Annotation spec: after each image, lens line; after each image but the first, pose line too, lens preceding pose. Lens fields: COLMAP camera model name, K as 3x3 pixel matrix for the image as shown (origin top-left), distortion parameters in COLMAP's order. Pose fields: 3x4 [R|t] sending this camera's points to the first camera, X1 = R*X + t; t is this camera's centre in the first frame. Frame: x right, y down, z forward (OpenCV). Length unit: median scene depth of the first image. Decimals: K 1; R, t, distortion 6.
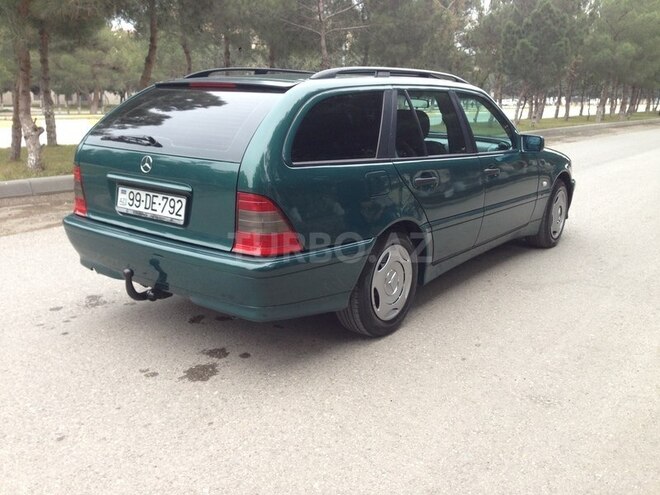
lens RADIAL K [[606.8, 0, 333.0], [0, 606.8, 250.0], [0, 0, 1]] dist [0.127940, -0.236886]
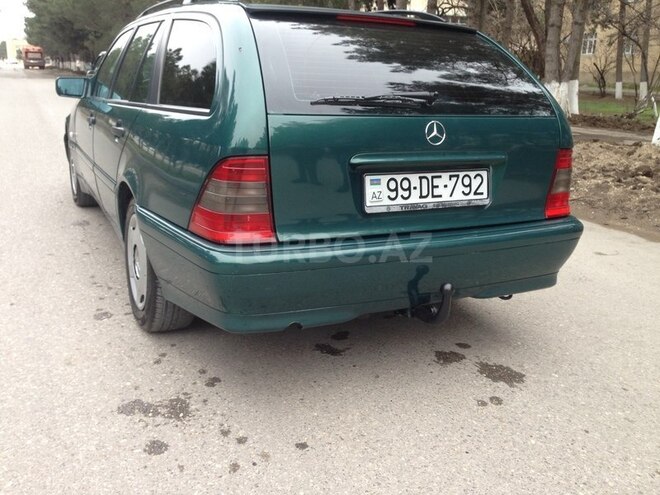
lens RADIAL K [[606.8, 0, 333.0], [0, 606.8, 250.0], [0, 0, 1]] dist [0.127940, -0.236886]
pose [[0.431218, -0.246370, 0.867959, -0.965866], [0.188356, 0.965382, 0.180444, -0.153950], [-0.882368, 0.085675, 0.462695, 0.765600]]
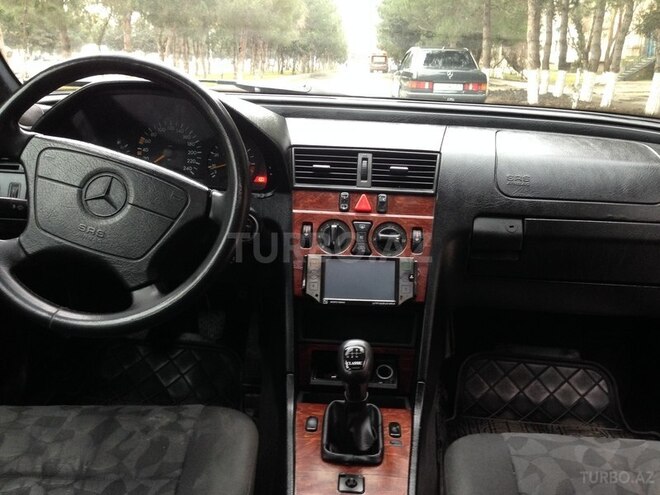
lens RADIAL K [[606.8, 0, 333.0], [0, 606.8, 250.0], [0, 0, 1]] dist [0.127940, -0.236886]
pose [[0.821839, -0.154395, 0.548400, 0.031067], [0.120000, 0.987896, 0.098296, -0.268991], [-0.556939, -0.014975, 0.830419, 1.380307]]
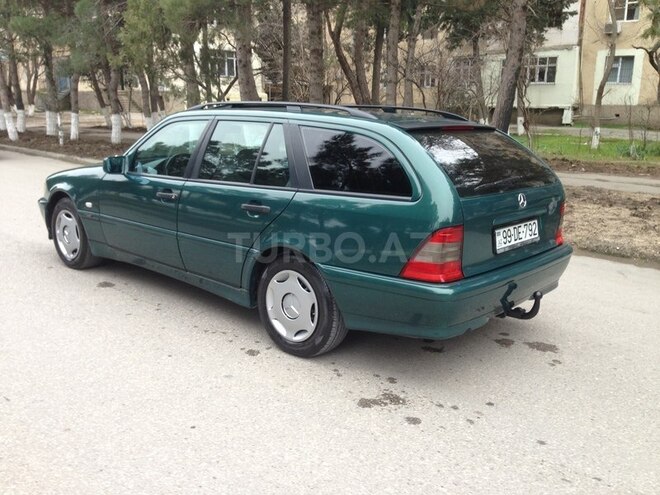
lens RADIAL K [[606.8, 0, 333.0], [0, 606.8, 250.0], [0, 0, 1]] dist [0.127940, -0.236886]
pose [[0.077340, -0.237454, 0.968315, -1.414991], [0.219687, 0.951412, 0.215762, -0.364494], [-0.972500, 0.196040, 0.125748, 1.179071]]
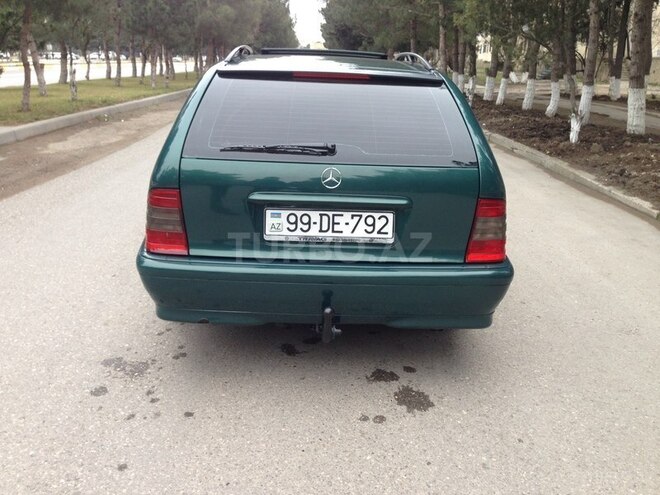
lens RADIAL K [[606.8, 0, 333.0], [0, 606.8, 250.0], [0, 0, 1]] dist [0.127940, -0.236886]
pose [[0.773006, -0.175407, 0.609667, -0.791493], [0.132790, 0.984465, 0.114874, -0.134205], [-0.620345, -0.007840, 0.784290, 0.345571]]
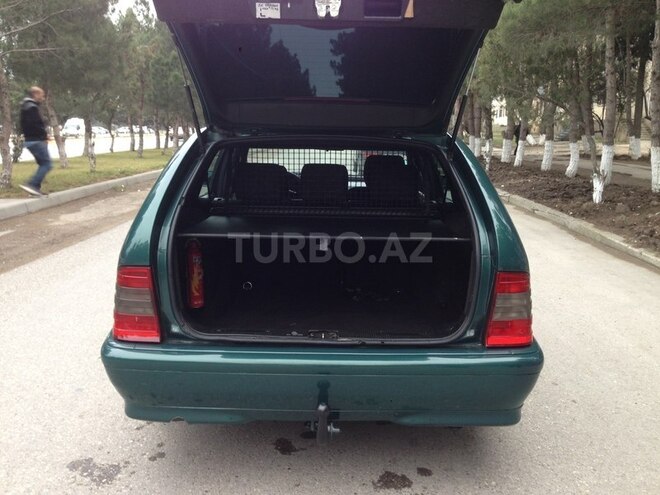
lens RADIAL K [[606.8, 0, 333.0], [0, 606.8, 250.0], [0, 0, 1]] dist [0.127940, -0.236886]
pose [[0.792380, -0.125383, 0.597003, -0.694424], [0.150908, 0.988521, 0.007316, -0.139266], [-0.591068, 0.084296, 0.802205, 0.413119]]
